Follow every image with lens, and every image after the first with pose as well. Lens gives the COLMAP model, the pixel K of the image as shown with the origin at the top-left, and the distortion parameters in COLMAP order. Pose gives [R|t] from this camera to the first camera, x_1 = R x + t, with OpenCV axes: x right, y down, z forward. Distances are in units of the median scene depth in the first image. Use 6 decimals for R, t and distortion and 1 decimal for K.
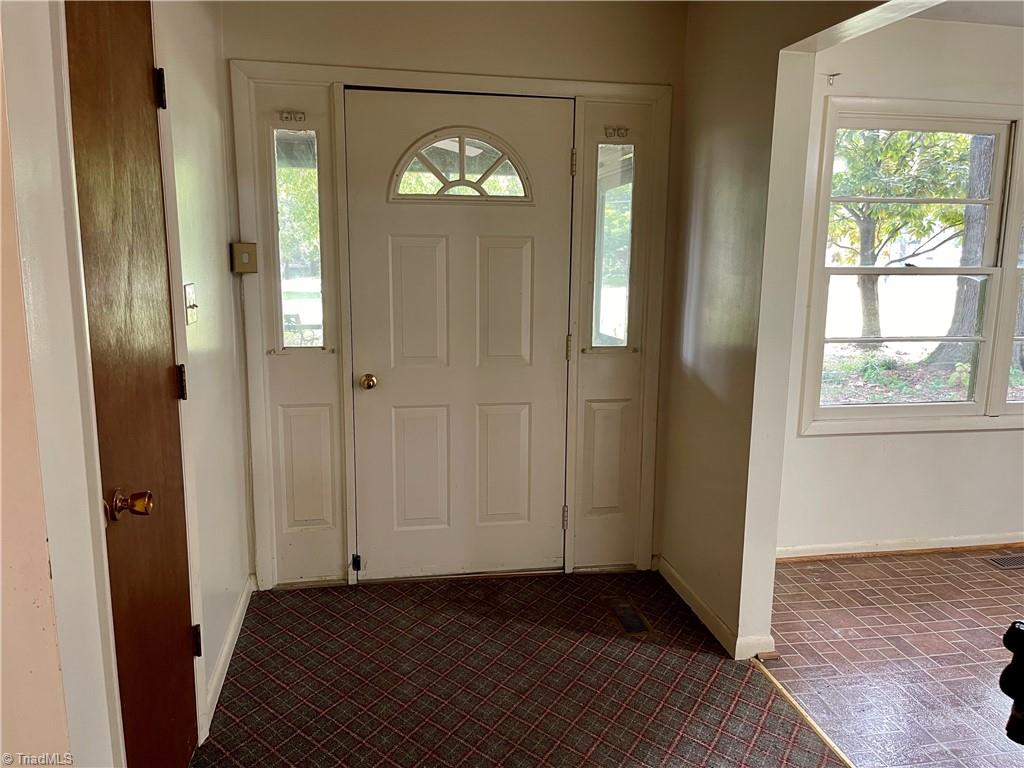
lens RADIAL K [[772.7, 0, 512.0], [0, 772.7, 384.0], [0, 0, 1]] dist [0.073771, -0.080900]
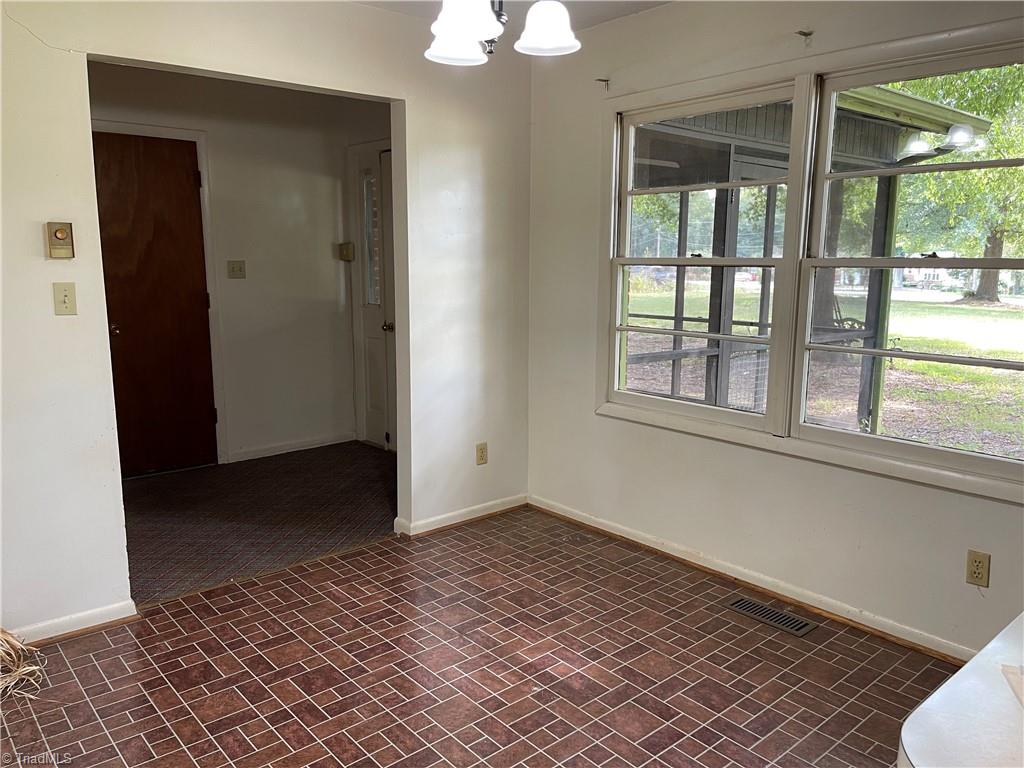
lens RADIAL K [[772.7, 0, 512.0], [0, 772.7, 384.0], [0, 0, 1]] dist [0.073771, -0.080900]
pose [[0.510315, 0.135236, -0.849288, 1.215492], [-0.152352, 0.986154, 0.065485, -0.026249], [0.846385, 0.095972, 0.523853, 0.331256]]
